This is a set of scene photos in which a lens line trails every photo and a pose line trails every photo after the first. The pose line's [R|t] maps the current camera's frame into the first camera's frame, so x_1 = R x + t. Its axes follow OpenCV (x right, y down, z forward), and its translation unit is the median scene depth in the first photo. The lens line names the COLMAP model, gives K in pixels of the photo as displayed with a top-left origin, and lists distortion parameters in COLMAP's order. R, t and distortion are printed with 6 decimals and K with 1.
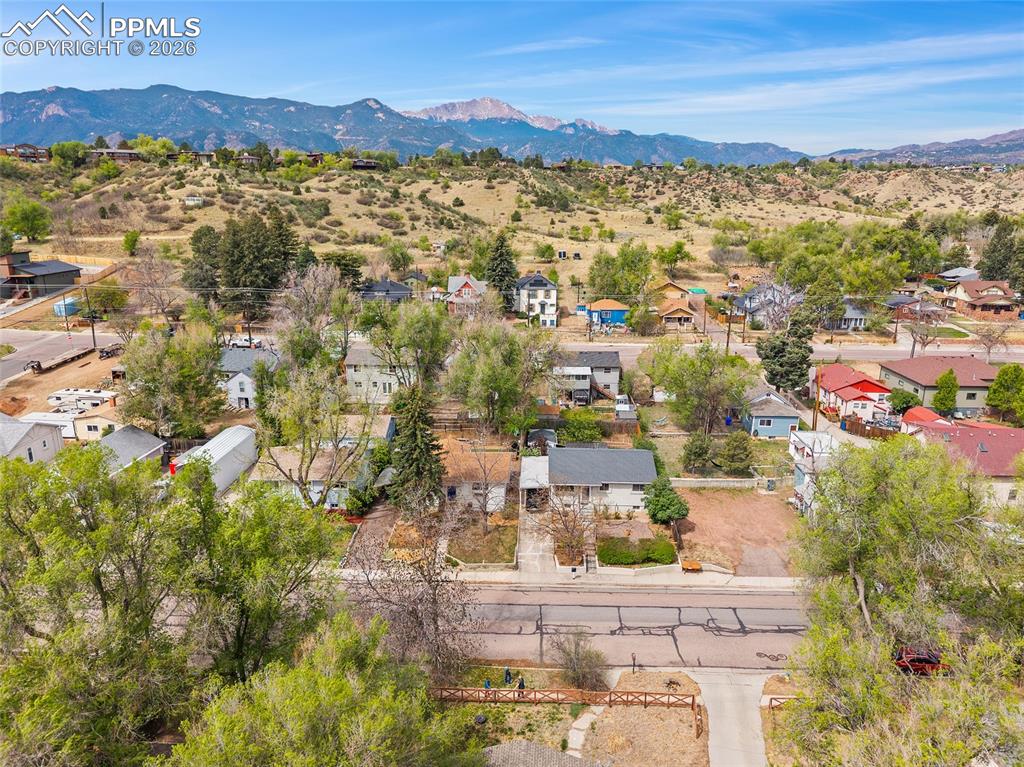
lens RADIAL K [[704.1, 0, 512.0], [0, 704.1, 383.5], [0, 0, 1]] dist [0.023775, -0.029593]
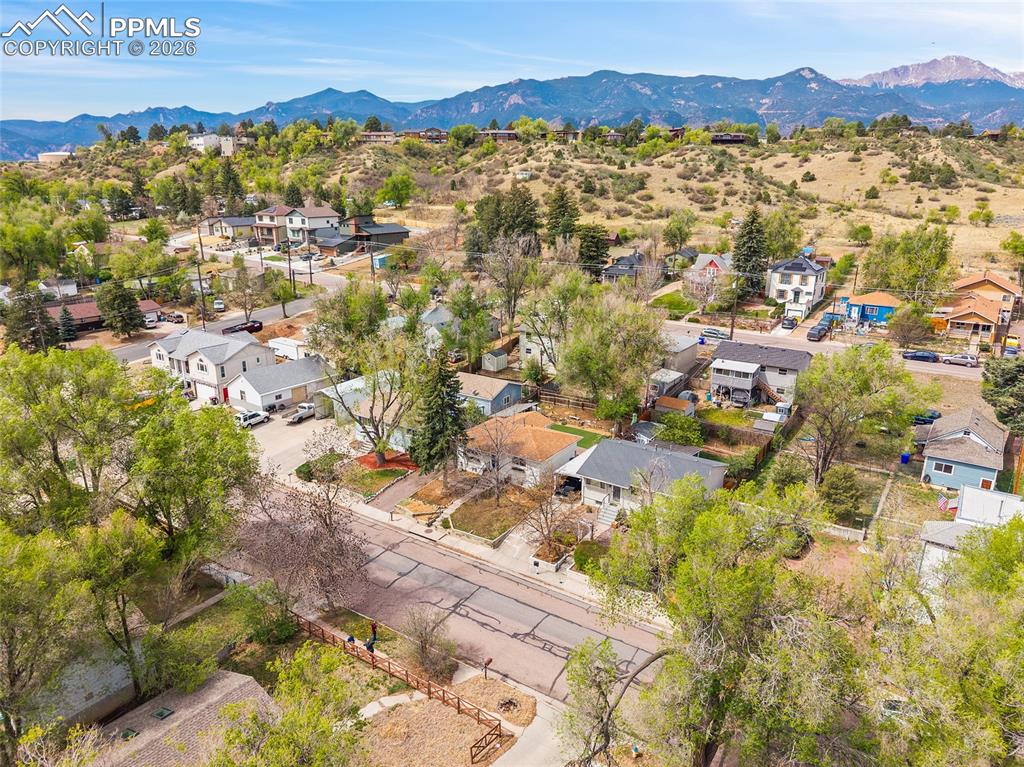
lens RADIAL K [[704.1, 0, 512.0], [0, 704.1, 383.5], [0, 0, 1]] dist [0.023775, -0.029593]
pose [[0.843239, 0.152567, -0.515433, 0.131377], [-0.137705, 0.988190, 0.067220, -0.007390], [0.519601, 0.014296, 0.854290, 0.049156]]
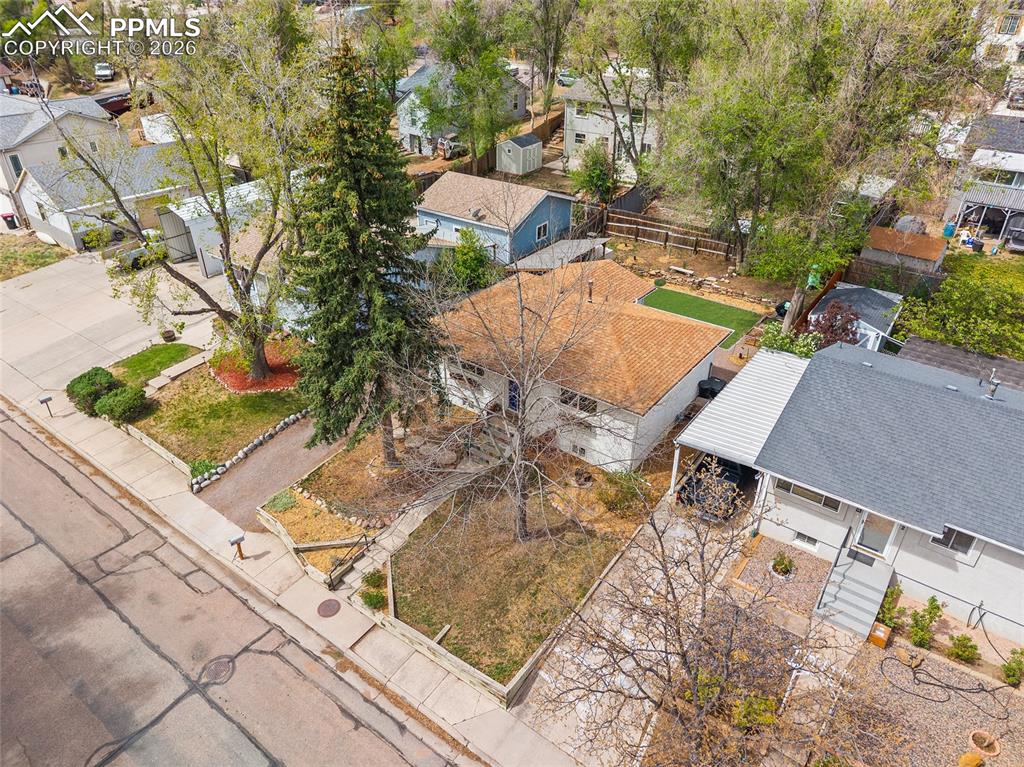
lens RADIAL K [[675.8, 0, 512.0], [0, 675.8, 383.5], [0, 0, 1]] dist [0.005706, -0.000762]
pose [[0.822536, 0.298655, -0.483984, 0.029592], [-0.149771, 0.934728, 0.322262, 0.008226], [0.548638, -0.192585, 0.813577, 0.209660]]
